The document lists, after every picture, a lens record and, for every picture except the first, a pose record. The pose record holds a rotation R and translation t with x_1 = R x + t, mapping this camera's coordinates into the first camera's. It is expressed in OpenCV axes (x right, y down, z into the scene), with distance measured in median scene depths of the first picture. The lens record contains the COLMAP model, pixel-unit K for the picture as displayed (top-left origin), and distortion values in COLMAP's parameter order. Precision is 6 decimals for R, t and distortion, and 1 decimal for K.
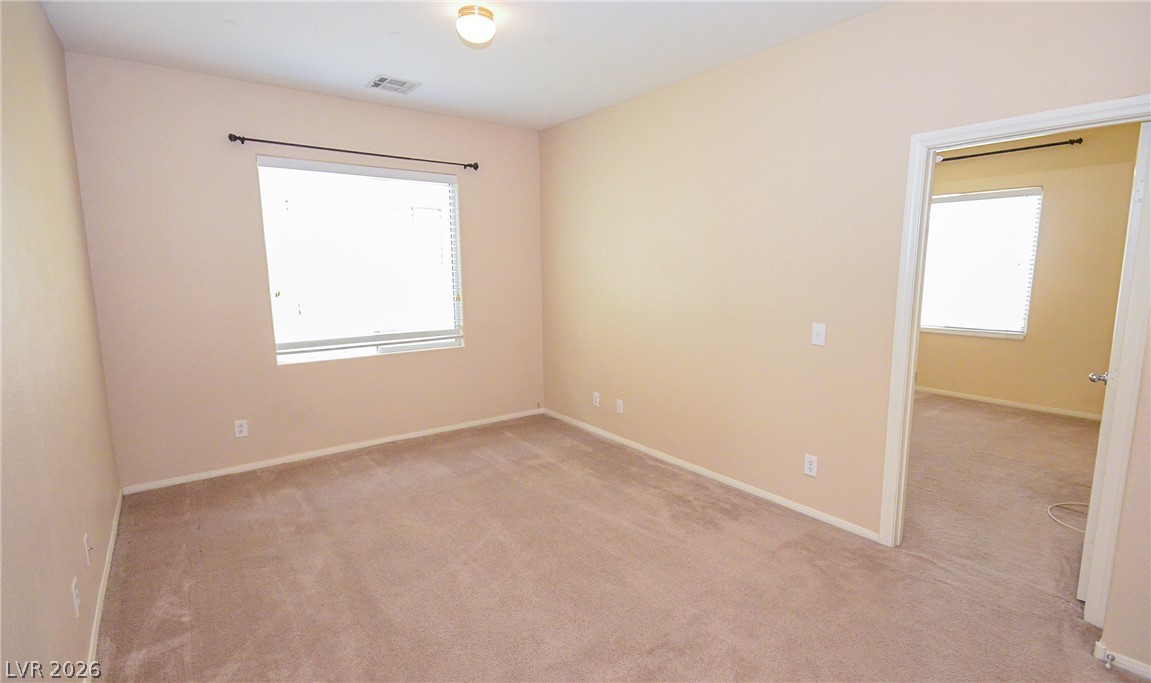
lens RADIAL K [[543.0, 0, 576.5], [0, 543.0, 356.9], [0, 0, 1]] dist [0.001321, 0.000173]
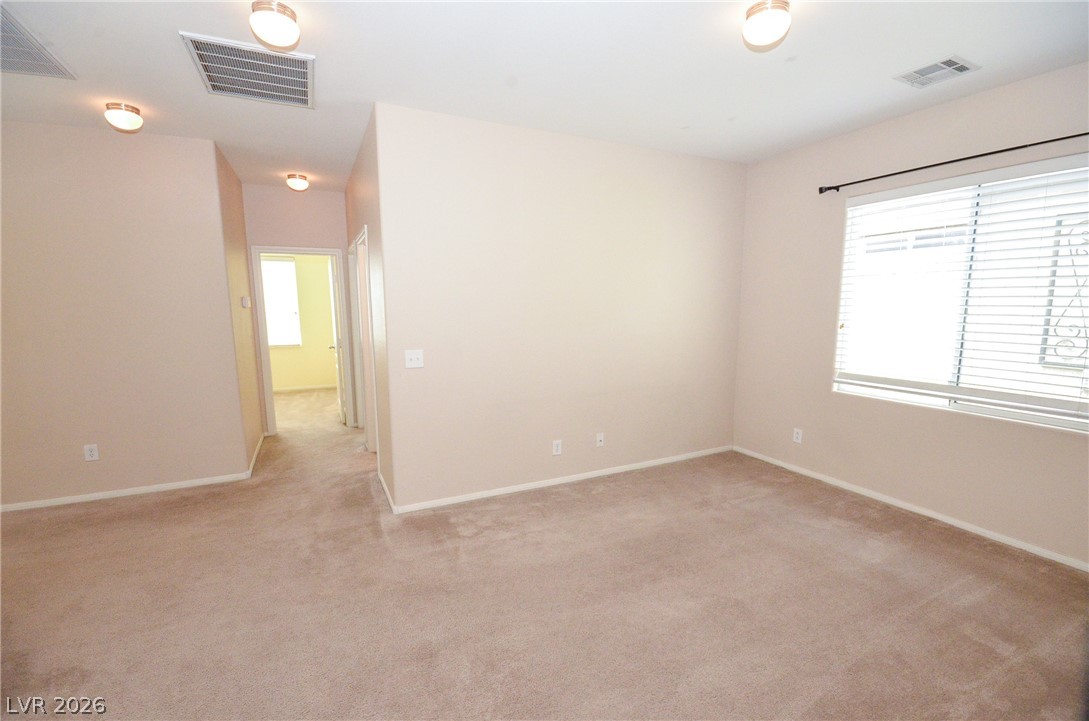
lens RADIAL K [[477.8, 0, 545.0], [0, 477.8, 374.2], [0, 0, 1]] dist [0.014934, -0.012767]
pose [[-0.184358, 0.150489, -0.971270, 0.486584], [-0.157847, 0.970848, 0.180385, -0.101803], [0.970101, 0.186567, -0.155229, 0.597581]]
